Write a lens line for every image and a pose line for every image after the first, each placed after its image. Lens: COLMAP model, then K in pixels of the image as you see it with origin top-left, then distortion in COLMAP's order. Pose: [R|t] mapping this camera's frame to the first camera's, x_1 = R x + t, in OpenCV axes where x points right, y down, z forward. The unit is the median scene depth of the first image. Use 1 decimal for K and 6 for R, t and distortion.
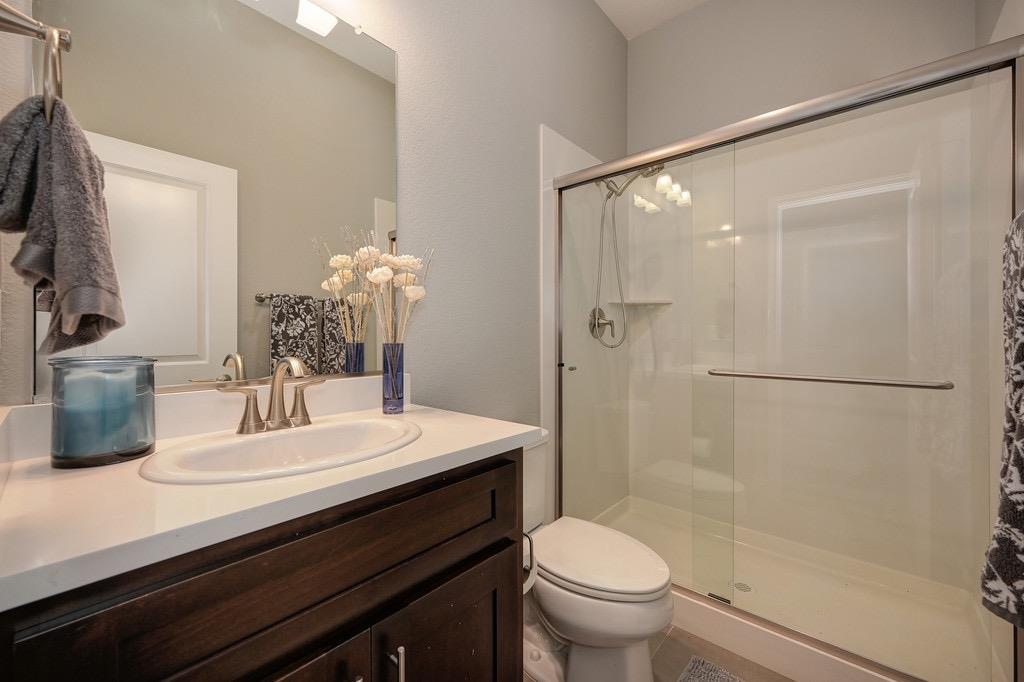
lens RADIAL K [[404.8, 0, 515.6], [0, 404.8, 343.9], [0, 0, 1]] dist [-0.003494, 0.000987]
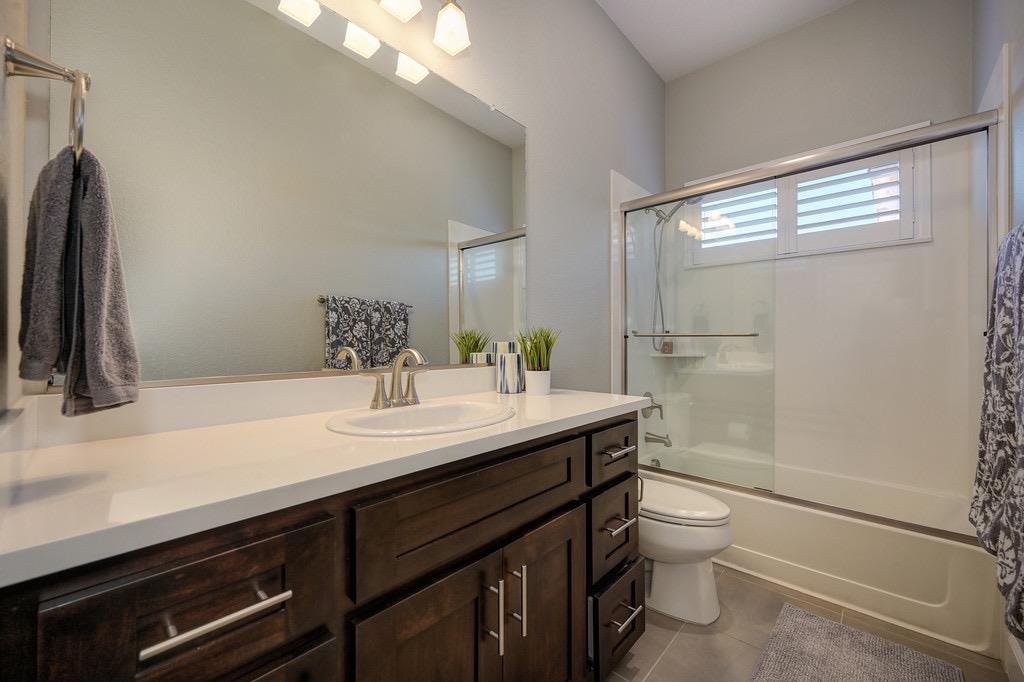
lens RADIAL K [[404.8, 0, 508.2], [0, 404.8, 336.4], [0, 0, 1]] dist [-0.003494, 0.000987]
pose [[0.999738, 0.015320, -0.017010, -0.227234], [-0.015572, 0.999769, -0.014834, 0.006002], [0.016779, 0.015095, 0.999745, -0.256468]]
